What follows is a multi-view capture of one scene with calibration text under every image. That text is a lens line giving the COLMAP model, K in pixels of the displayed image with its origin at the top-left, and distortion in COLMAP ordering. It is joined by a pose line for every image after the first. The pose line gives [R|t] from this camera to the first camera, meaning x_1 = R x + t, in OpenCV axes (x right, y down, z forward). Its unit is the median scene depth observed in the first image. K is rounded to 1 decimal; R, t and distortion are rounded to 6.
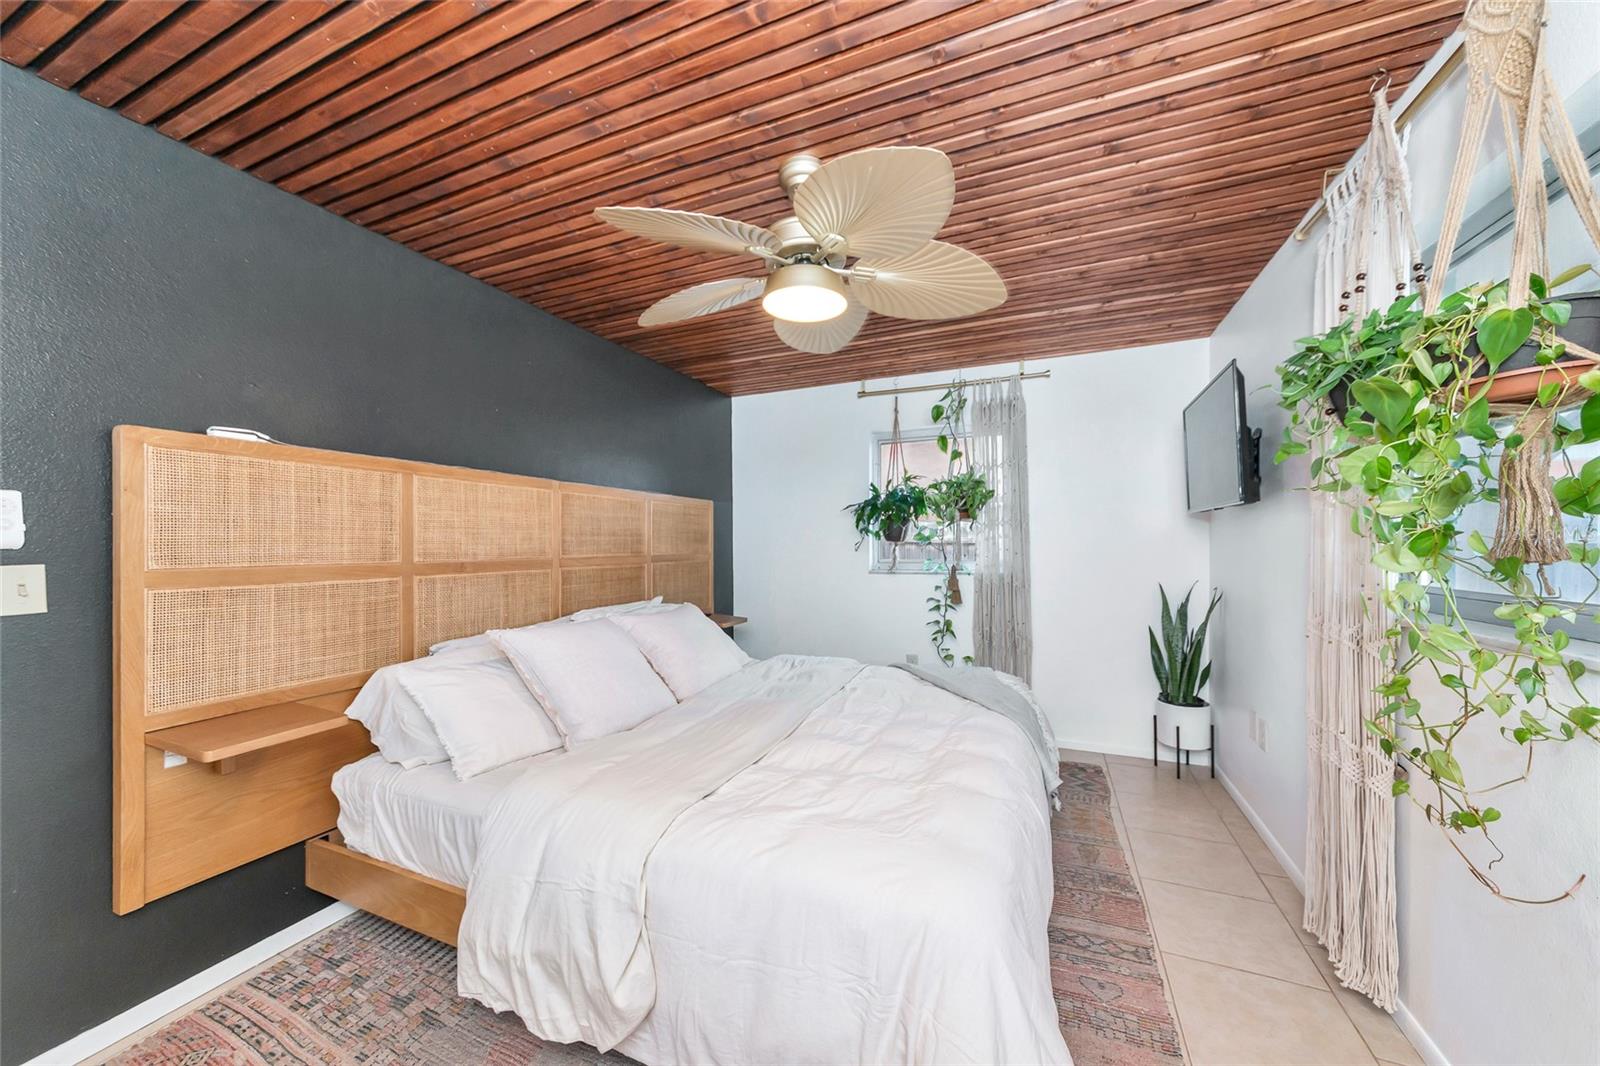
lens RADIAL K [[553.9, 0, 800.0], [0, 553.9, 533.0], [0, 0, 1]] dist [0.001013, -0.000007]
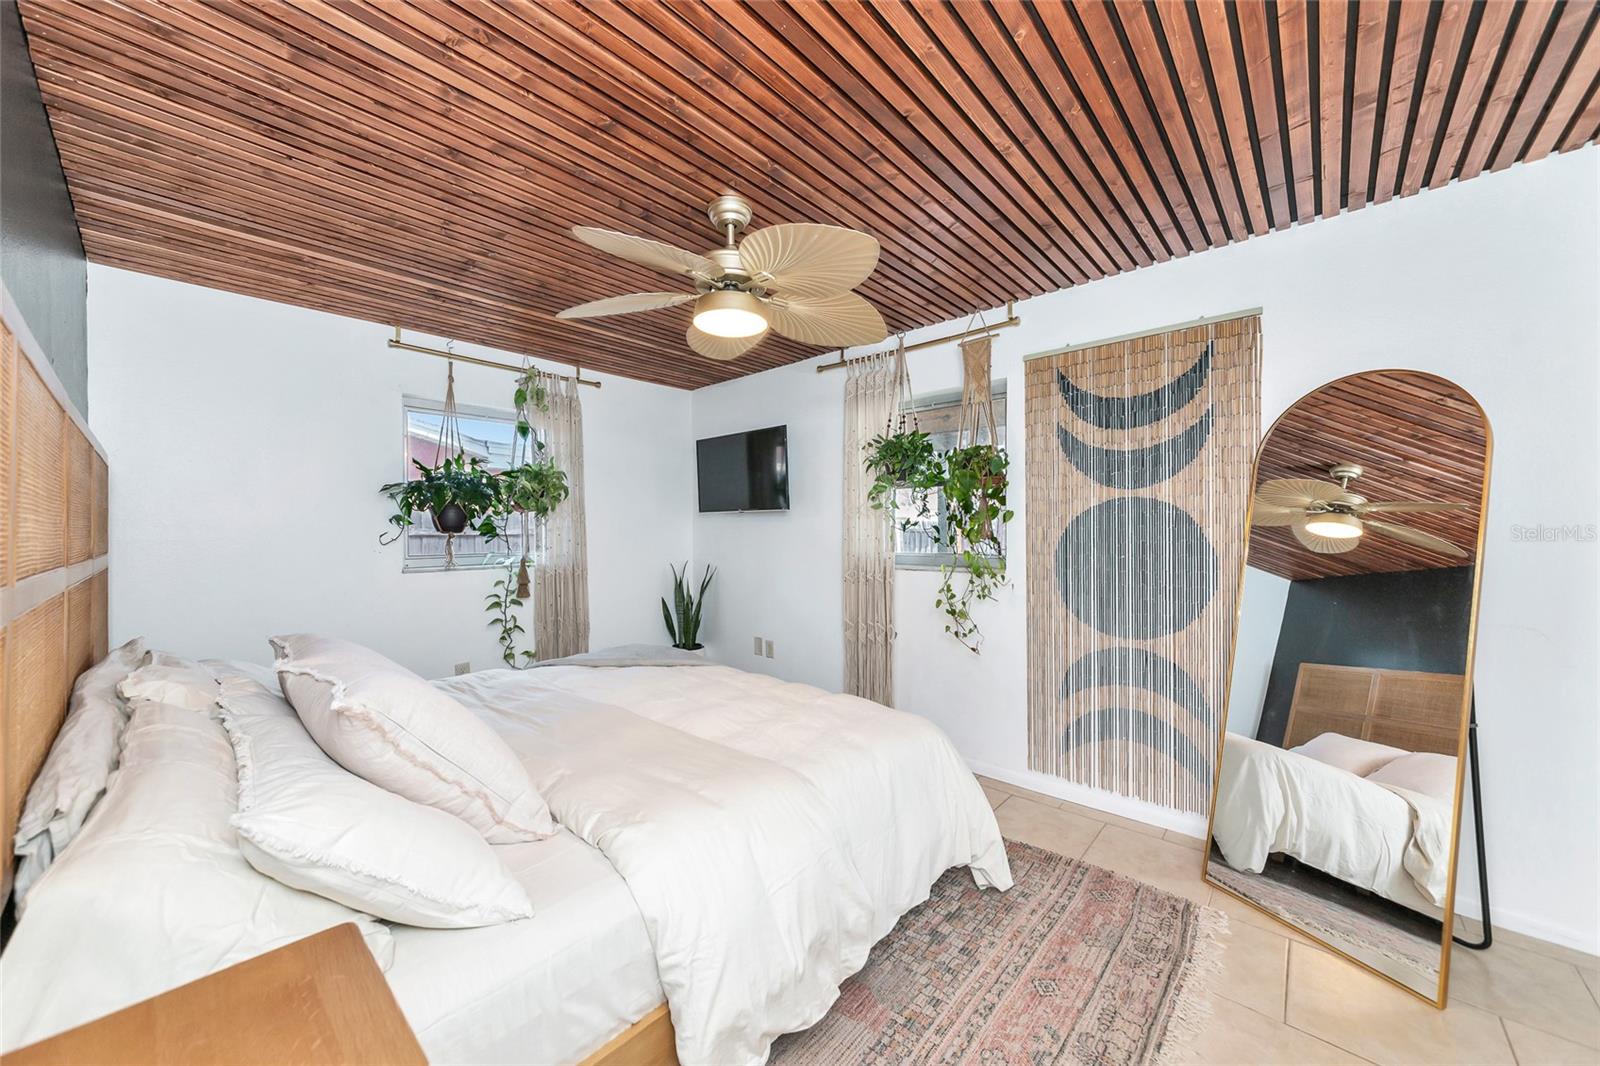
lens RADIAL K [[565.2, 0, 789.5], [0, 565.2, 518.0], [0, 0, 1]] dist [0.016556, -0.000112]
pose [[0.347532, 0.023376, 0.937377, -0.486189], [-0.010719, 0.999723, -0.020957, 0.005314], [-0.937607, -0.002765, 0.347687, 0.222281]]
